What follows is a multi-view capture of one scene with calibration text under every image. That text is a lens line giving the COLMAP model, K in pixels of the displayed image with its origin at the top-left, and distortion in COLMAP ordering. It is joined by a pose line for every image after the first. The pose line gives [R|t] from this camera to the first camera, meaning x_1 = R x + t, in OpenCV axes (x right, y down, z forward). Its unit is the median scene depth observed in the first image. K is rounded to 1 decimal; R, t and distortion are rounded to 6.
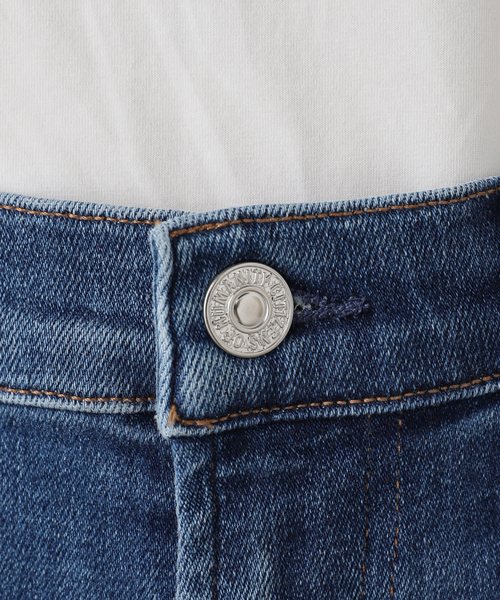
lens RADIAL K [[1468.2, 0, 250.0], [0, 1468.2, 300.0], [0, 0, 1]] dist [0.046534, 0.980175]
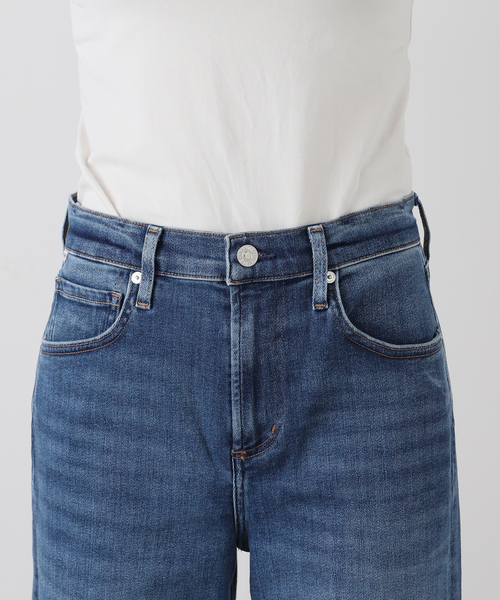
lens RADIAL K [[1468.2, 0, 250.0], [0, 1468.2, 300.0], [0, 0, 1]] dist [0.046534, 0.980175]
pose [[0.999753, -0.005207, -0.021585, 0.097397], [0.004042, 0.998551, -0.053659, 0.362439], [0.021833, 0.053559, 0.998326, -3.248736]]
